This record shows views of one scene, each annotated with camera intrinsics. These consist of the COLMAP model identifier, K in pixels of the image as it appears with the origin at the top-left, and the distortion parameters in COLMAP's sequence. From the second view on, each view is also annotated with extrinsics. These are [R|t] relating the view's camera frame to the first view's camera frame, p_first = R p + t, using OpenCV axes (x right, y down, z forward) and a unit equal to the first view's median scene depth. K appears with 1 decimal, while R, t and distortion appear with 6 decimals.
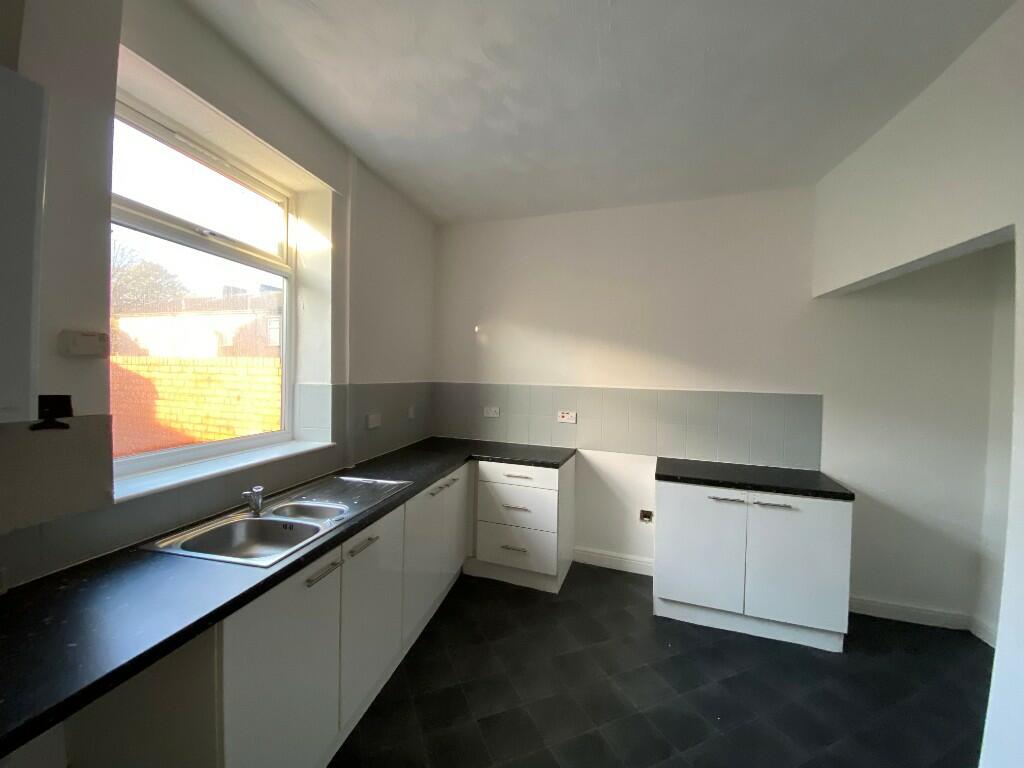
lens RADIAL K [[412.6, 0, 511.2], [0, 412.6, 374.2], [0, 0, 1]] dist [0.001400, -0.009807]
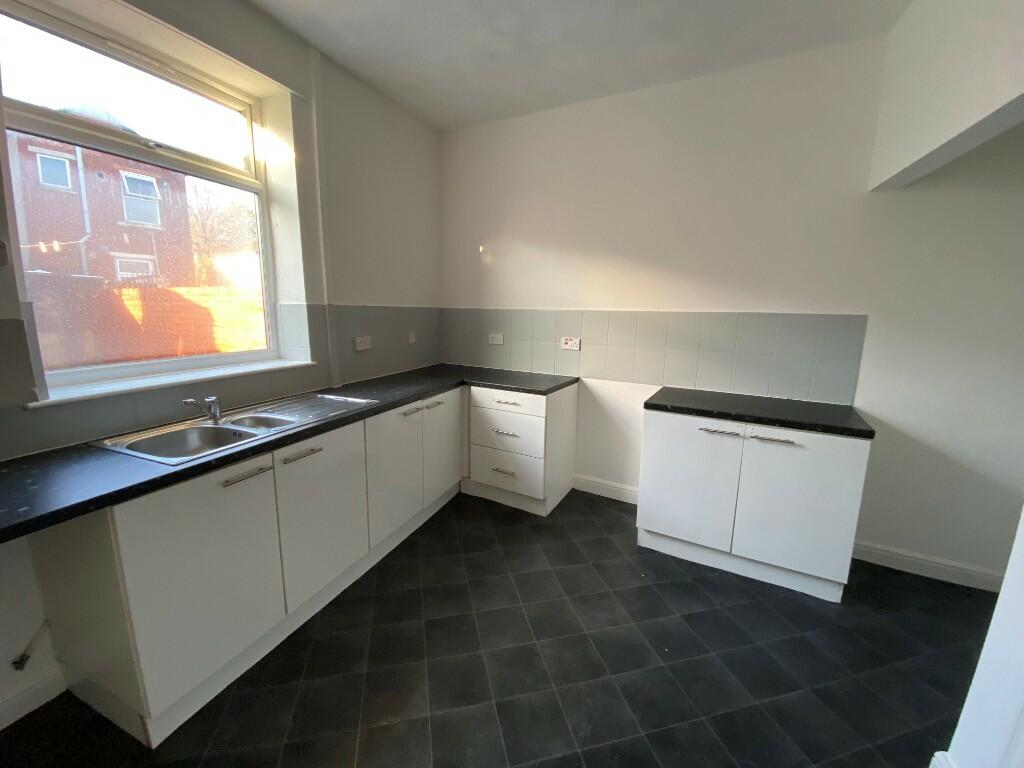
lens RADIAL K [[412.6, 0, 504.0], [0, 412.6, 375.4], [0, 0, 1]] dist [0.001400, -0.009807]
pose [[0.986321, 0.021318, -0.163451, 0.202835], [0.005158, 0.987124, 0.159873, 0.038434], [0.164754, -0.158530, 0.973511, 0.077157]]
